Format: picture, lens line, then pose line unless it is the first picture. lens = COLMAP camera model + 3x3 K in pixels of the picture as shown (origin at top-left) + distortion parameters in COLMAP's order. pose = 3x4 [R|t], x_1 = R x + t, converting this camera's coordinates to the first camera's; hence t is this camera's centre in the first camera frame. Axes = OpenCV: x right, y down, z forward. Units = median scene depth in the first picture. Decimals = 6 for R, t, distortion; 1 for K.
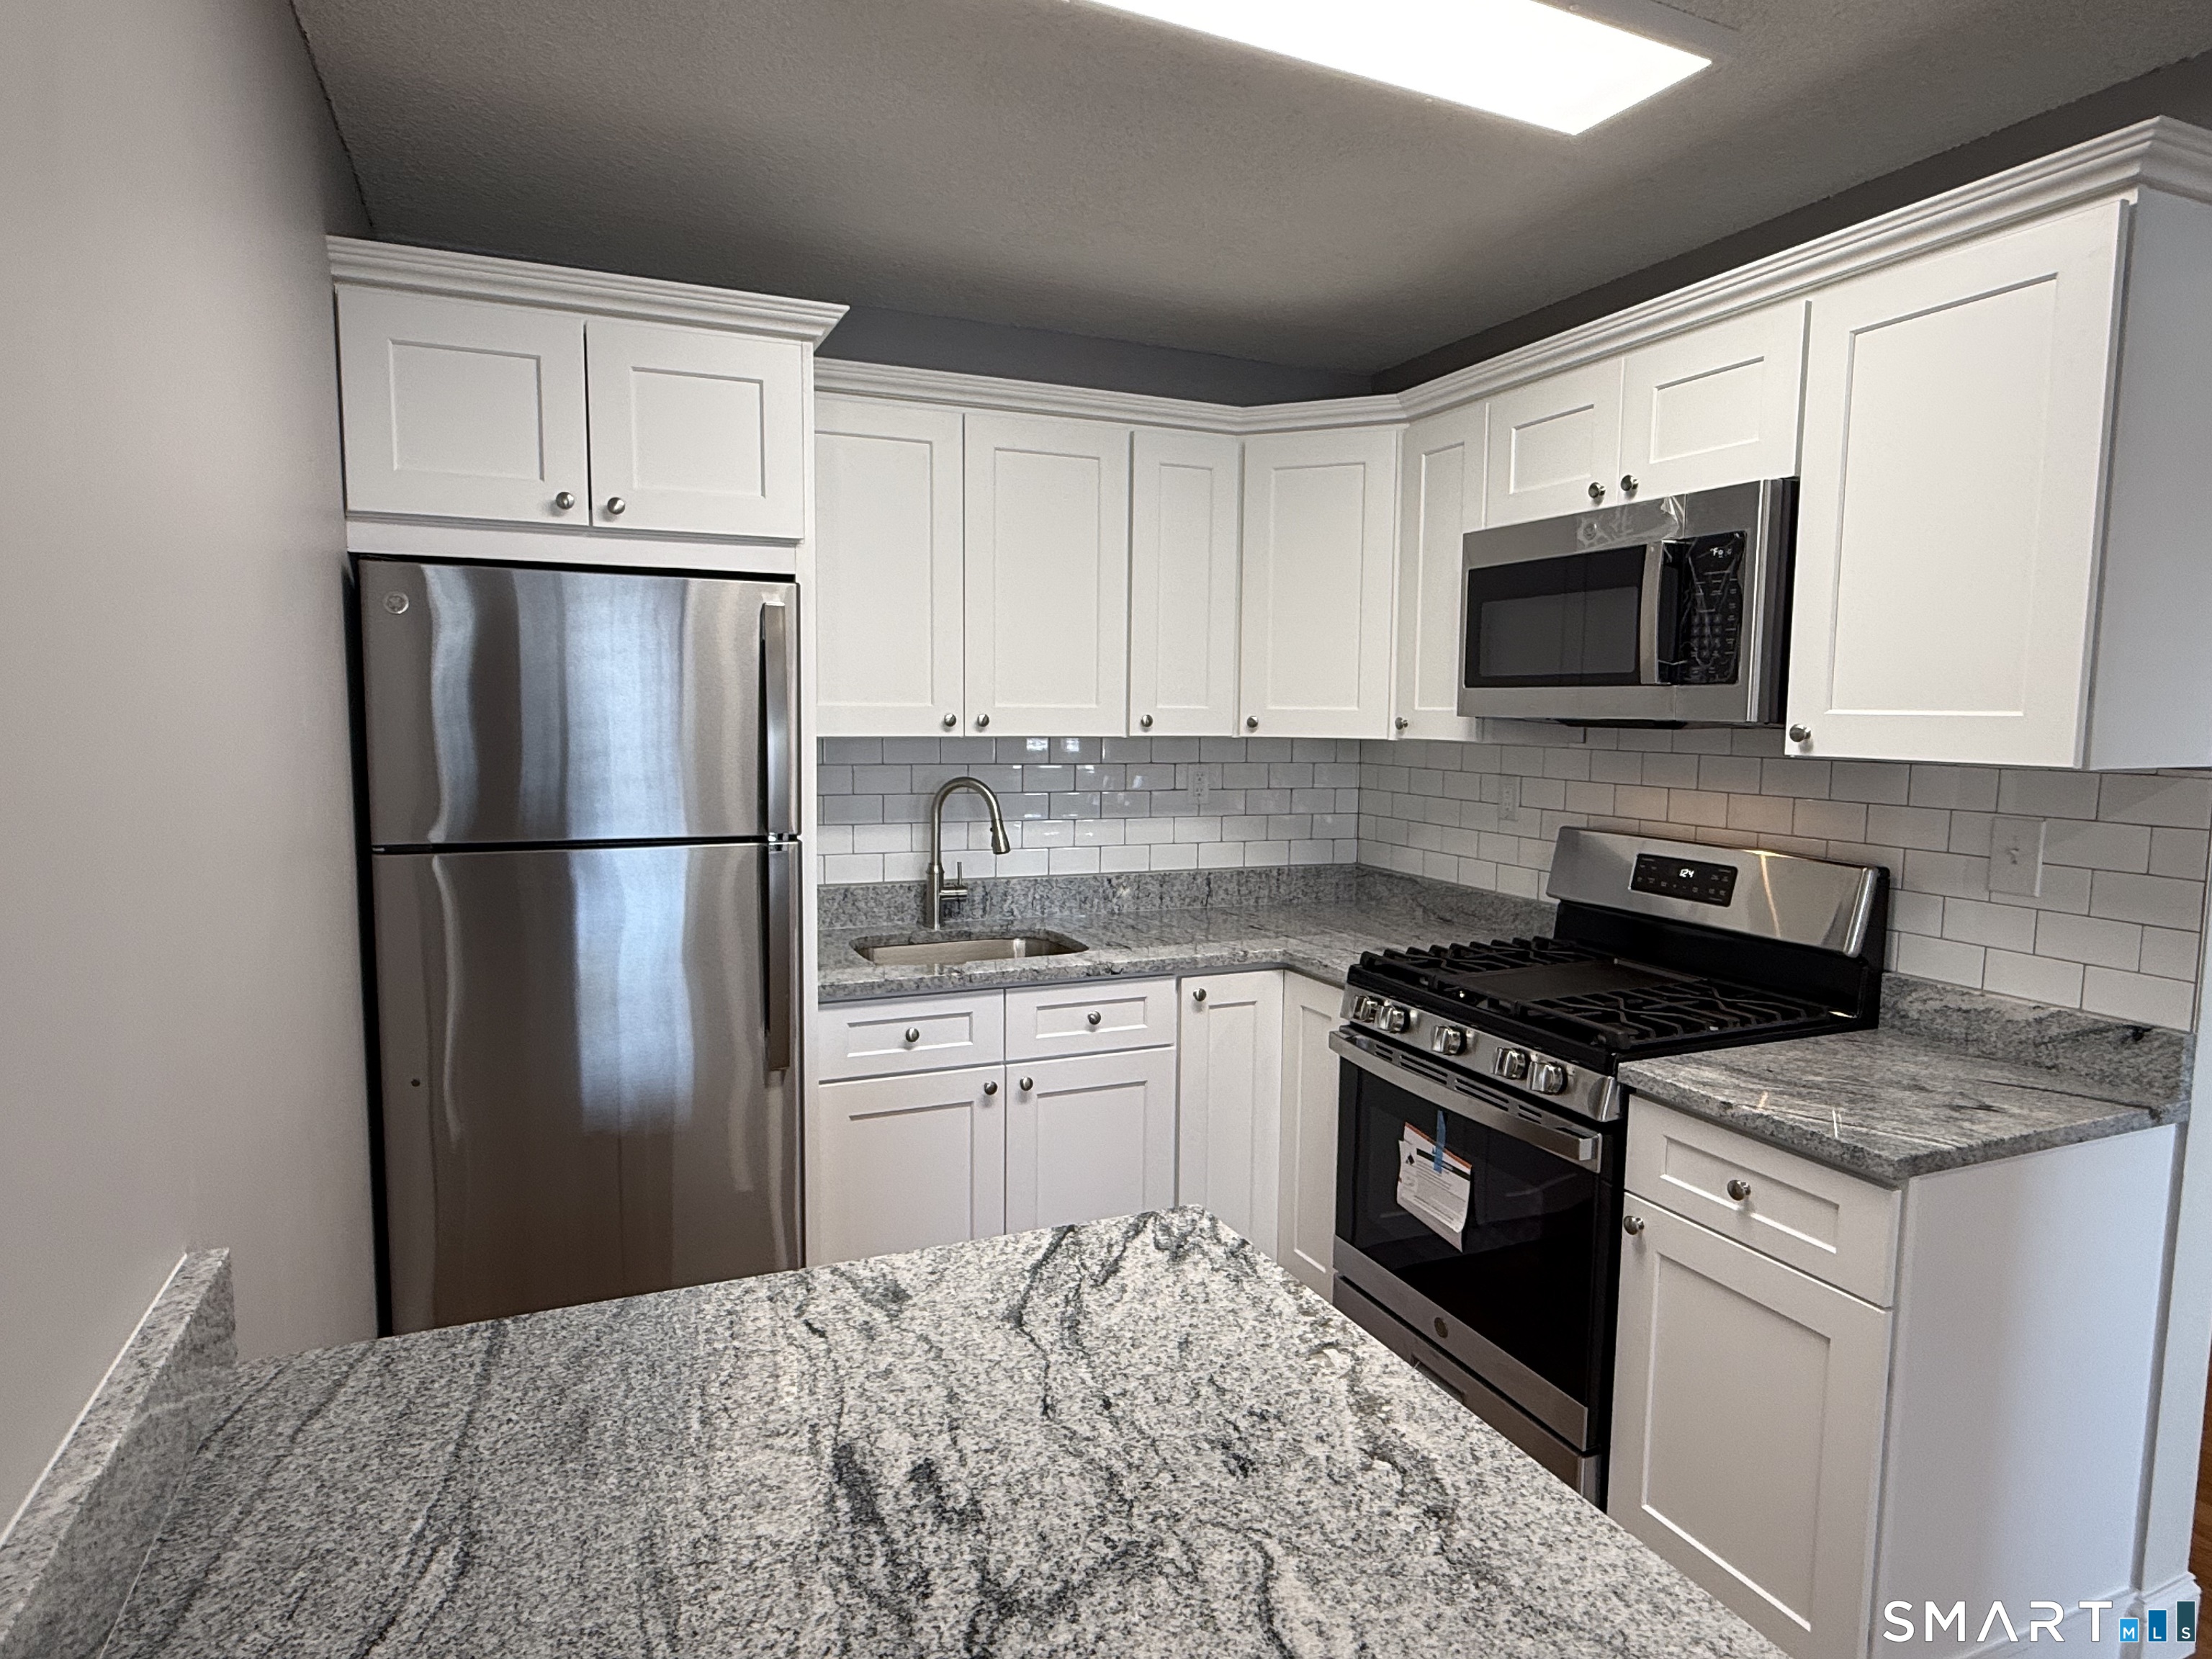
lens RADIAL K [[1282.5, 0, 1109.8], [0, 1282.5, 827.8], [0, 0, 1]] dist [-0.002180, -0.000068]
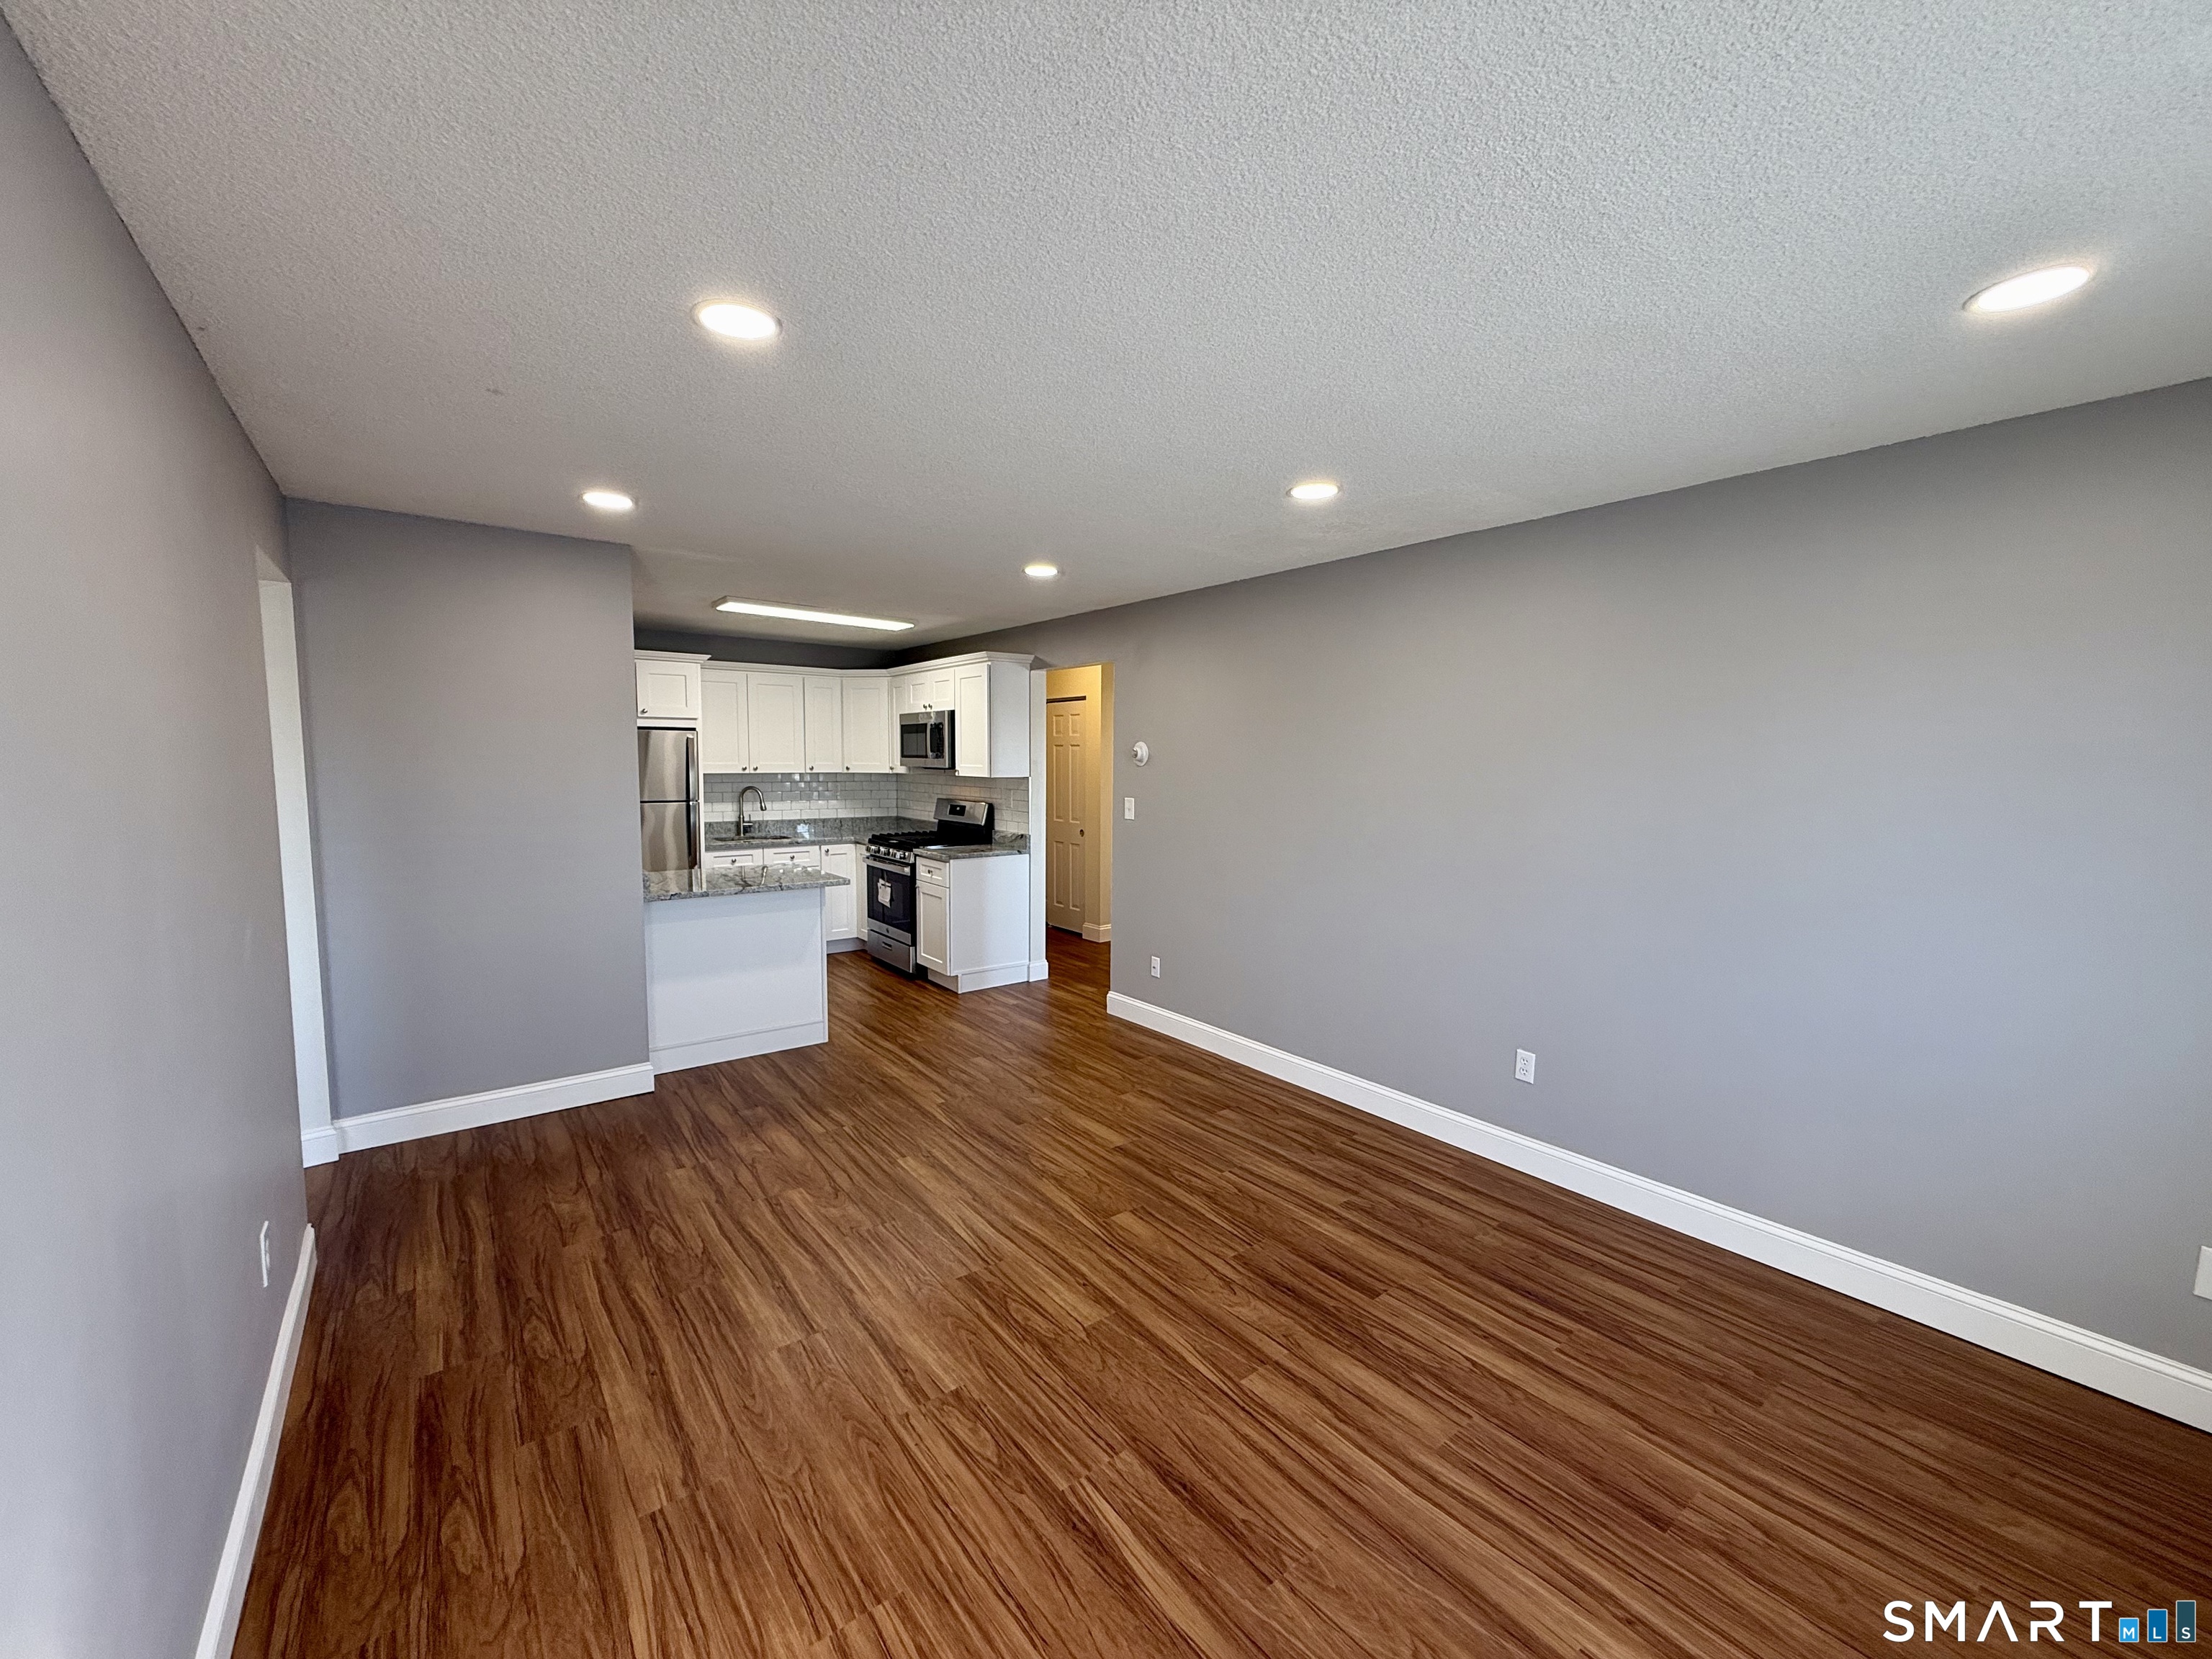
lens RADIAL K [[891.3, 0, 1102.5], [0, 891.3, 830.9], [0, 0, 1]] dist [-0.000575, -0.000017]
pose [[0.971097, -0.024489, 0.237425, 0.240768], [0.025463, 0.999675, -0.001035, 0.111654], [-0.237322, 0.007050, 0.971405, -1.565029]]
